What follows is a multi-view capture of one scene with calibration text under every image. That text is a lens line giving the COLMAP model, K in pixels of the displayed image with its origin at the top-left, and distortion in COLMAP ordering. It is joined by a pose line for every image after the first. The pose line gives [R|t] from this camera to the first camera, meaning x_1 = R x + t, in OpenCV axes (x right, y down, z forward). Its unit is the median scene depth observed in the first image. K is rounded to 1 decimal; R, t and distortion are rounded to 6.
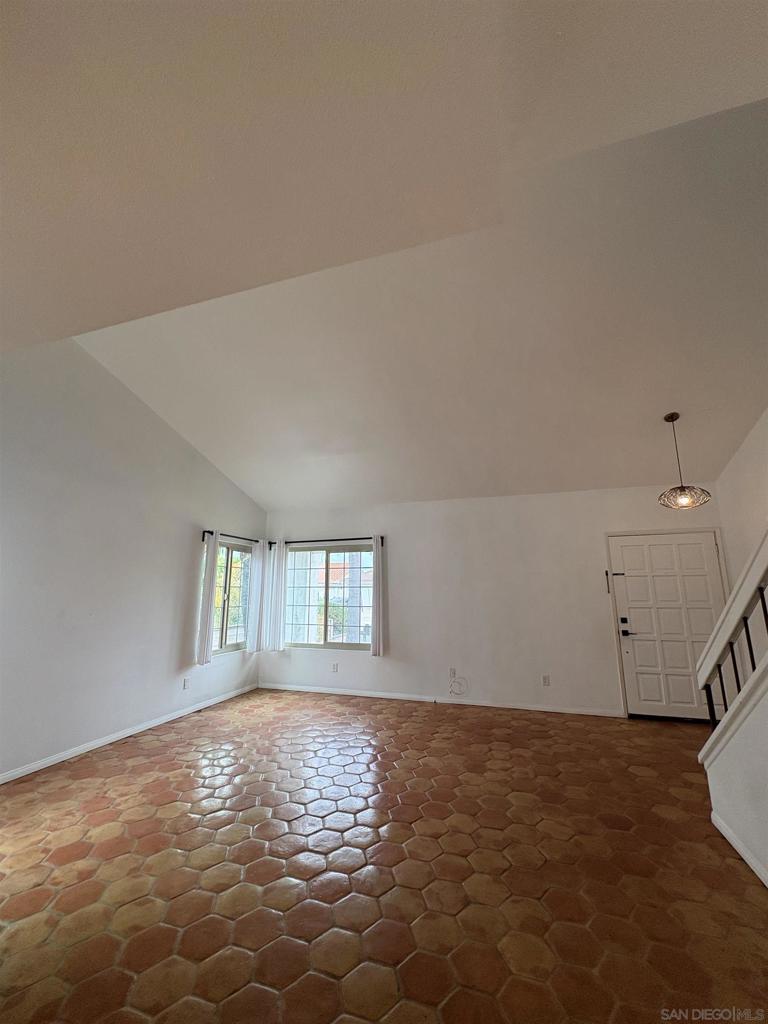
lens RADIAL K [[409.4, 0, 385.3], [0, 409.4, 509.0], [0, 0, 1]] dist [0.001175, -0.000527]
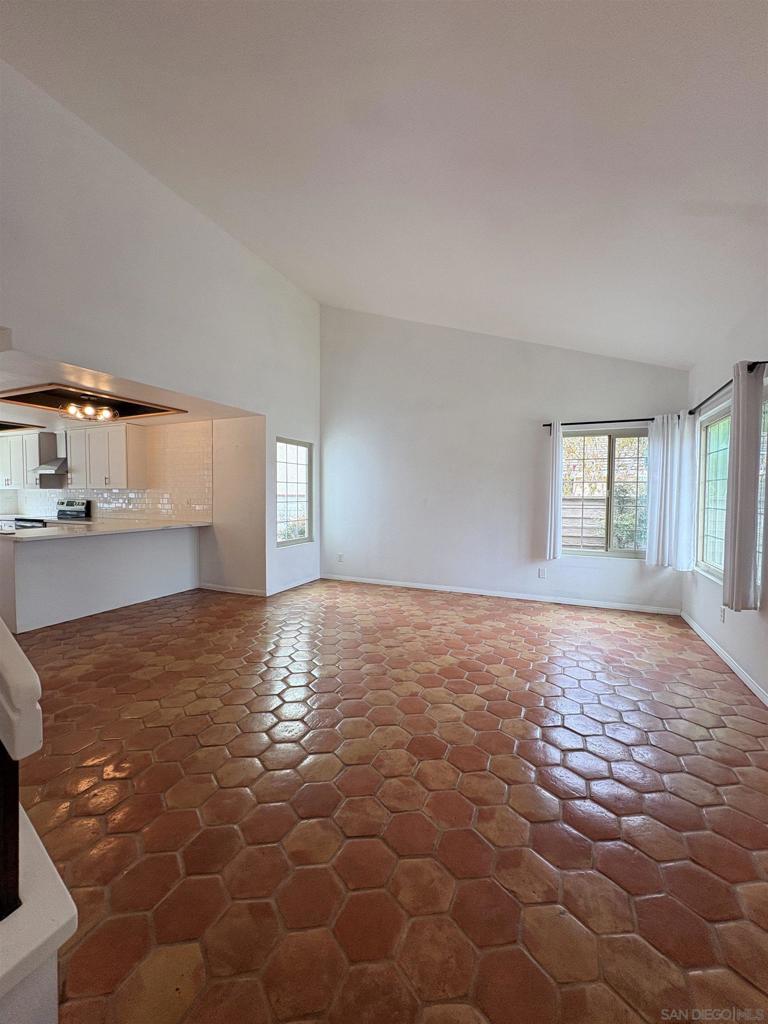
lens RADIAL K [[409.4, 0, 386.3], [0, 409.4, 510.5], [0, 0, 1]] dist [0.001175, -0.000527]
pose [[-0.100806, 0.040149, -0.994096, 0.590468], [0.185359, 0.982449, 0.020883, 0.172560], [0.977487, -0.182160, -0.106479, 0.750832]]
